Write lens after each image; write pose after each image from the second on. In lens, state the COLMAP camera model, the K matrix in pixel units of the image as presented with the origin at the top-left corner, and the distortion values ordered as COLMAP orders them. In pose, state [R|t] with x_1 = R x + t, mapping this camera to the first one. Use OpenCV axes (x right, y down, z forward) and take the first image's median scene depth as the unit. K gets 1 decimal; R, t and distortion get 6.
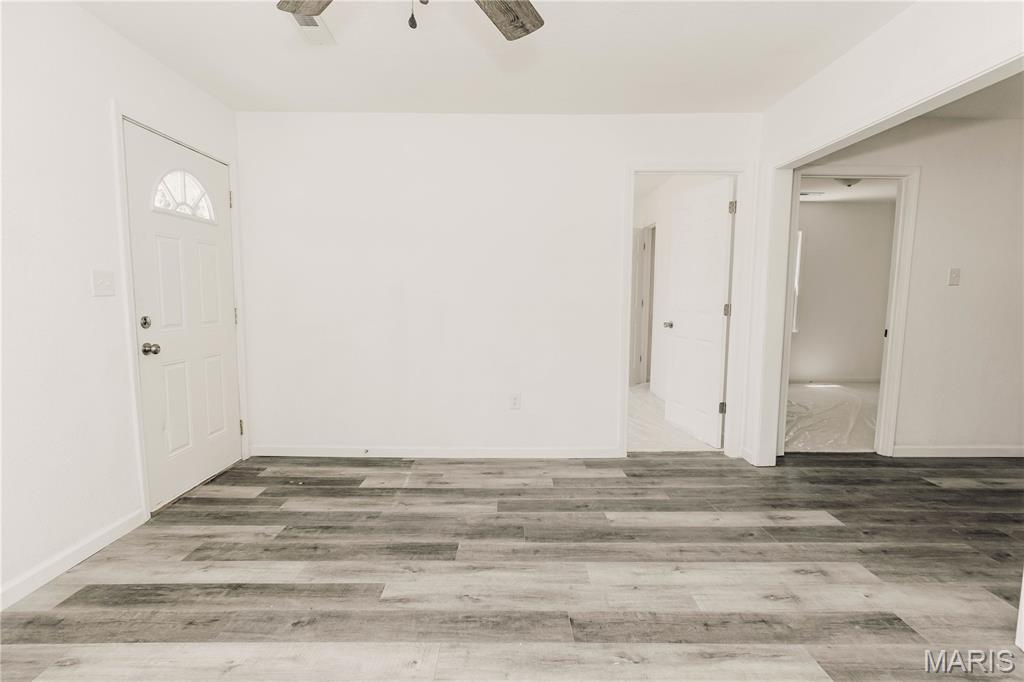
lens RADIAL K [[503.8, 0, 513.9], [0, 503.8, 342.9], [0, 0, 1]] dist [-0.003615, -0.000171]
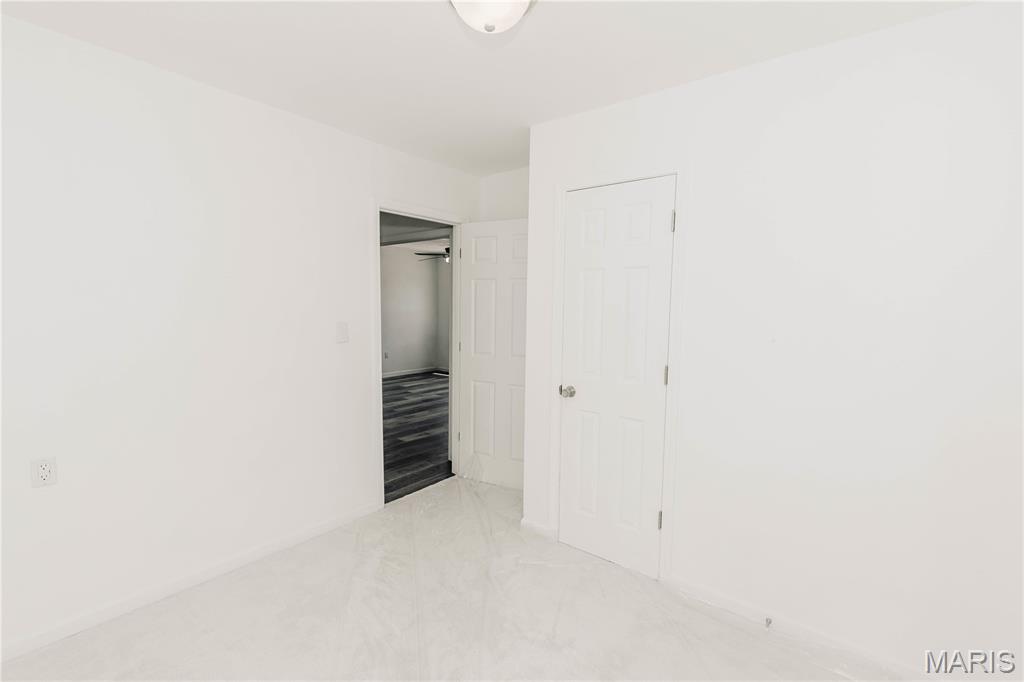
lens RADIAL K [[465.6, 0, 511.4], [0, 465.6, 343.9], [0, 0, 1]] dist [0.003945, -0.000049]
pose [[-0.633214, 0.054970, -0.772022, 1.844513], [-0.092305, 0.984992, 0.145843, -0.347453], [0.768453, 0.163612, -0.618637, 2.530274]]
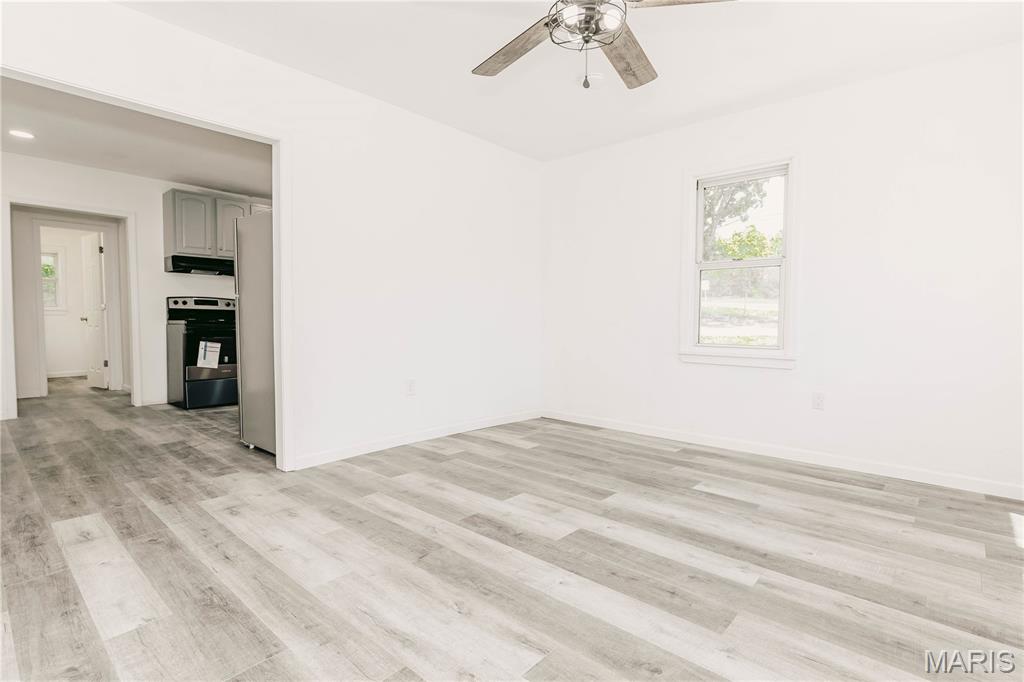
lens RADIAL K [[503.8, 0, 513.9], [0, 503.8, 342.9], [0, 0, 1]] dist [-0.003615, -0.000171]
pose [[-0.739170, -0.044279, 0.672062, -0.534893], [0.054573, 0.990618, 0.125290, -0.024951], [-0.671304, 0.129287, -0.729819, 1.147329]]
